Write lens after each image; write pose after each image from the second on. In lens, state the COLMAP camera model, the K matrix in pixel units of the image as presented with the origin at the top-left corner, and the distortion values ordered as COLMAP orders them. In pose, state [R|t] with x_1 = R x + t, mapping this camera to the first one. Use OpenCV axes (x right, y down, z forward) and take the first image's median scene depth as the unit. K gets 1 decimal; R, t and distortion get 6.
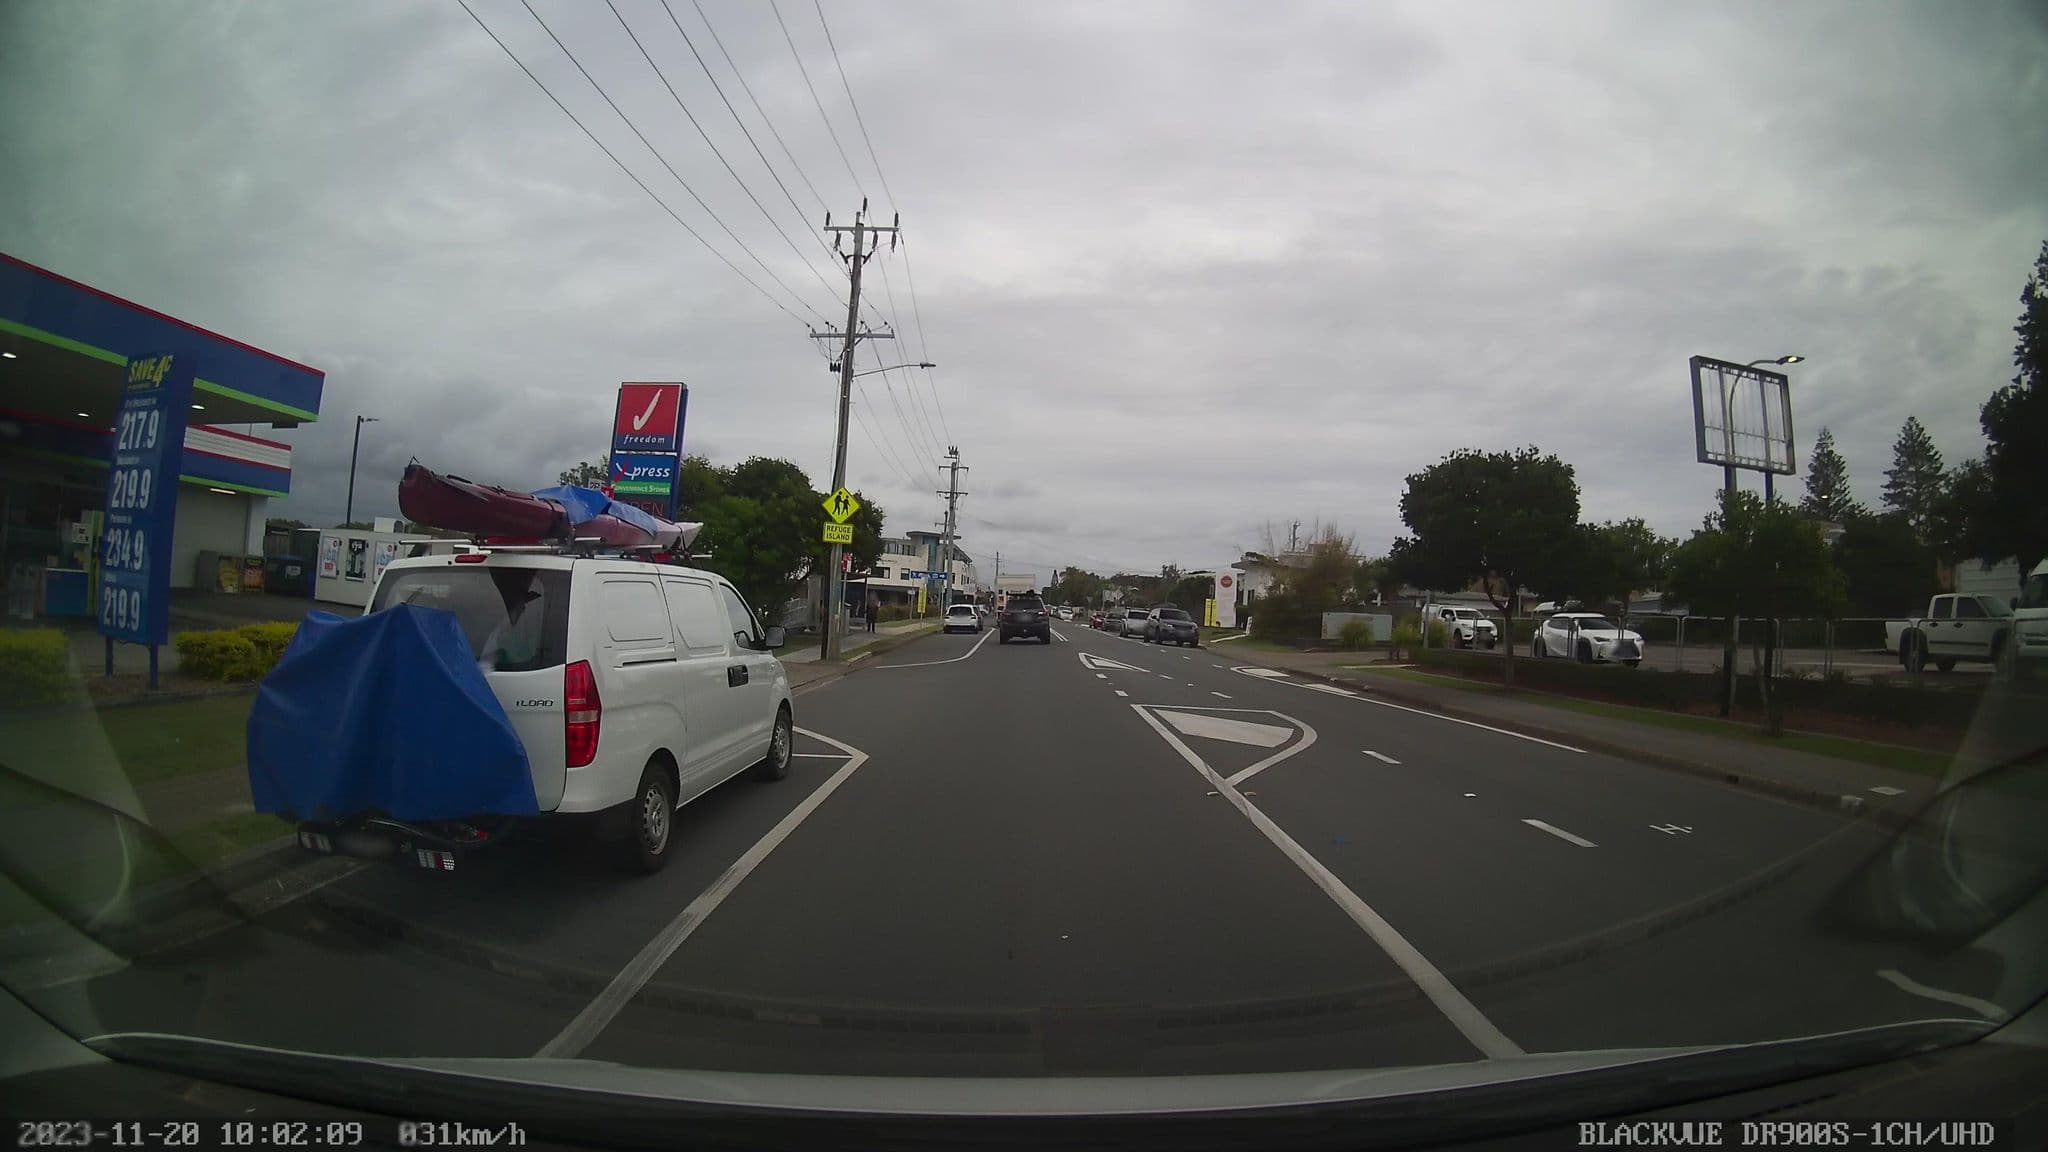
lens RADIAL K [[839.5, 0, 1038.4], [0, 839.5, 549.4], [0, 0, 1]] dist [-0.039795, -0.000249]
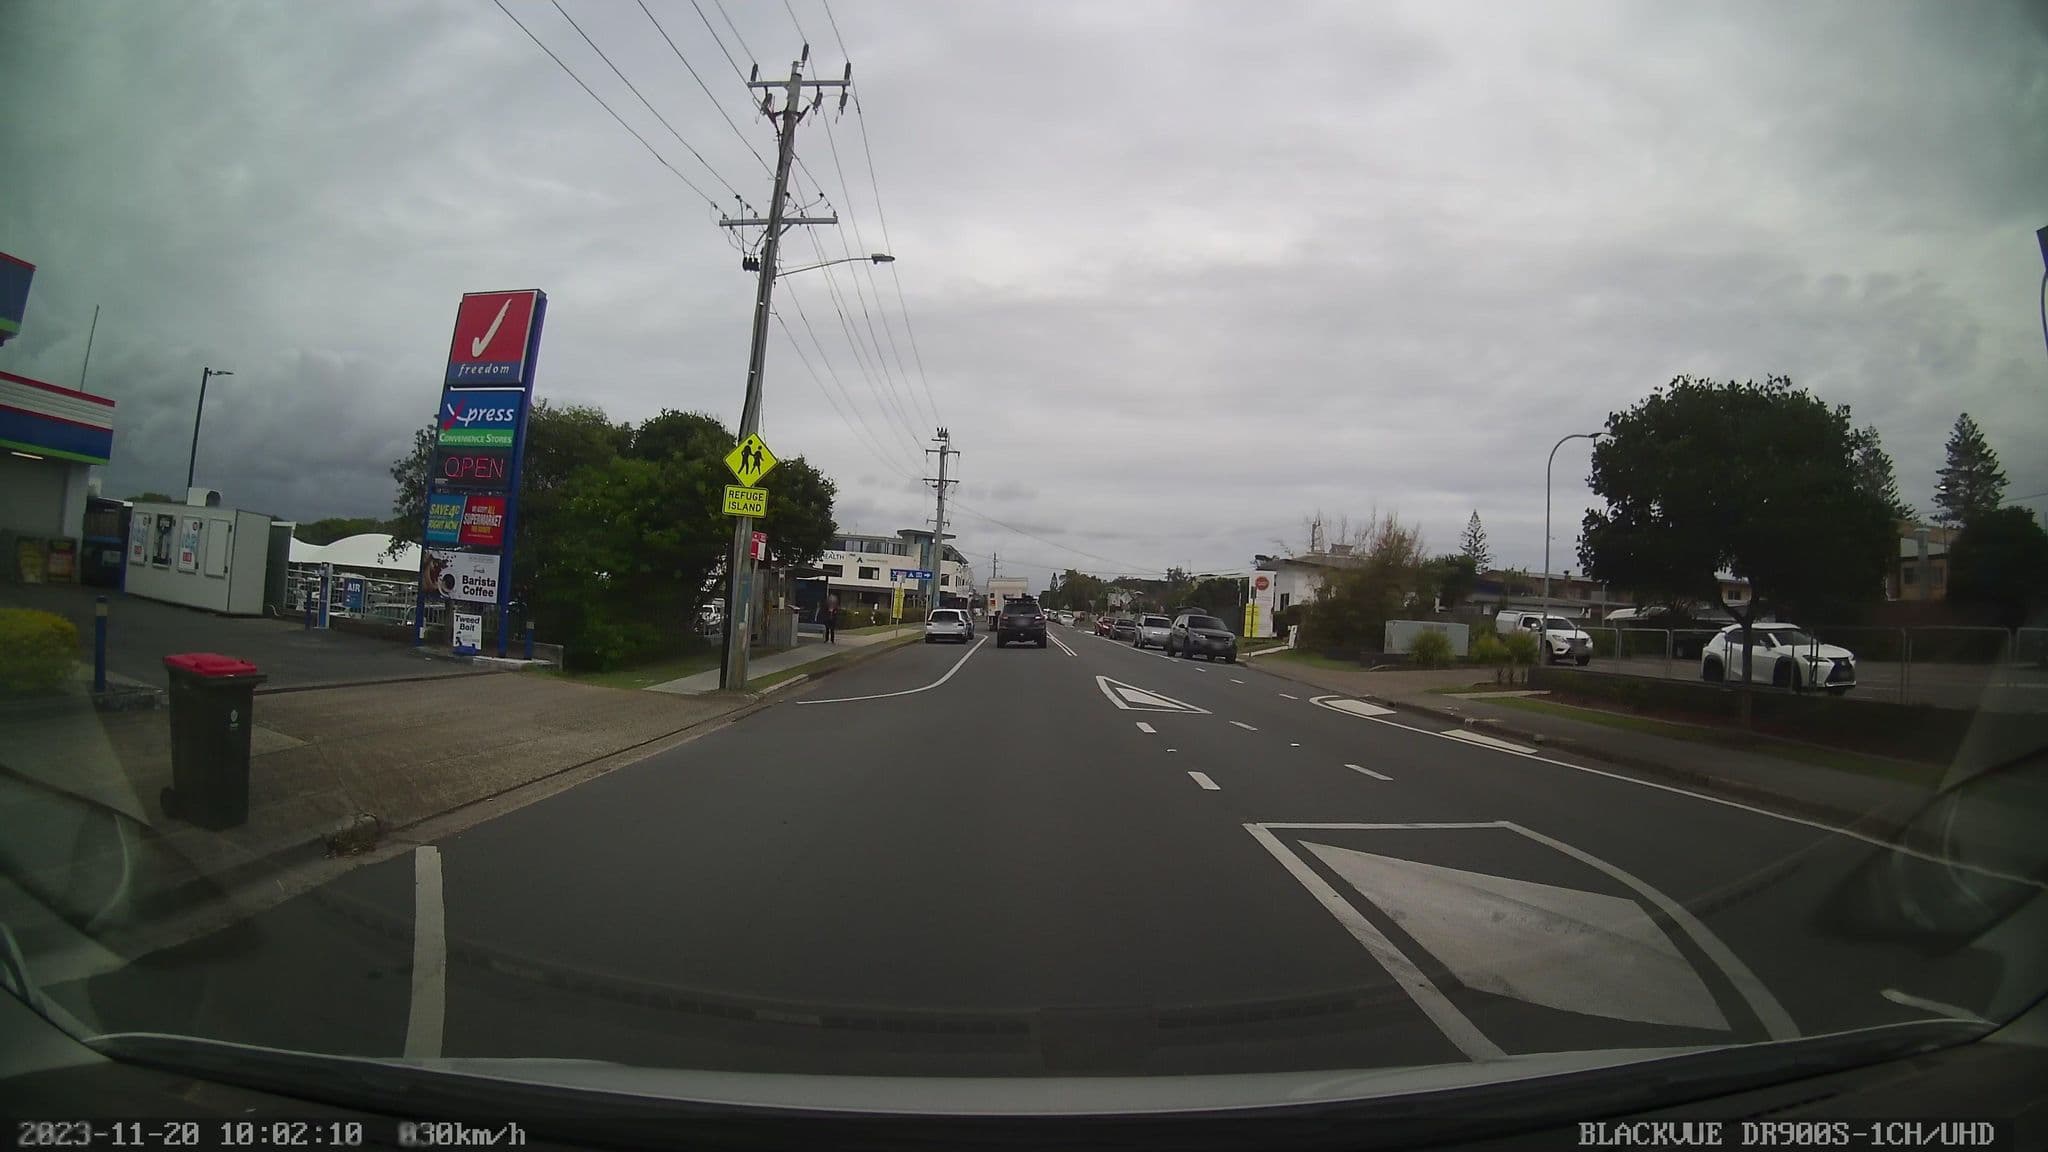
lens RADIAL K [[803.3, 0, 1035.6], [0, 803.3, 558.3], [0, 0, 1]] dist [-0.097238, 0.013916]
pose [[0.999974, 0.007183, -0.000403, -0.002735], [-0.007182, 0.999968, 0.003541, 0.010622], [0.000429, -0.003538, 0.999994, 0.173350]]
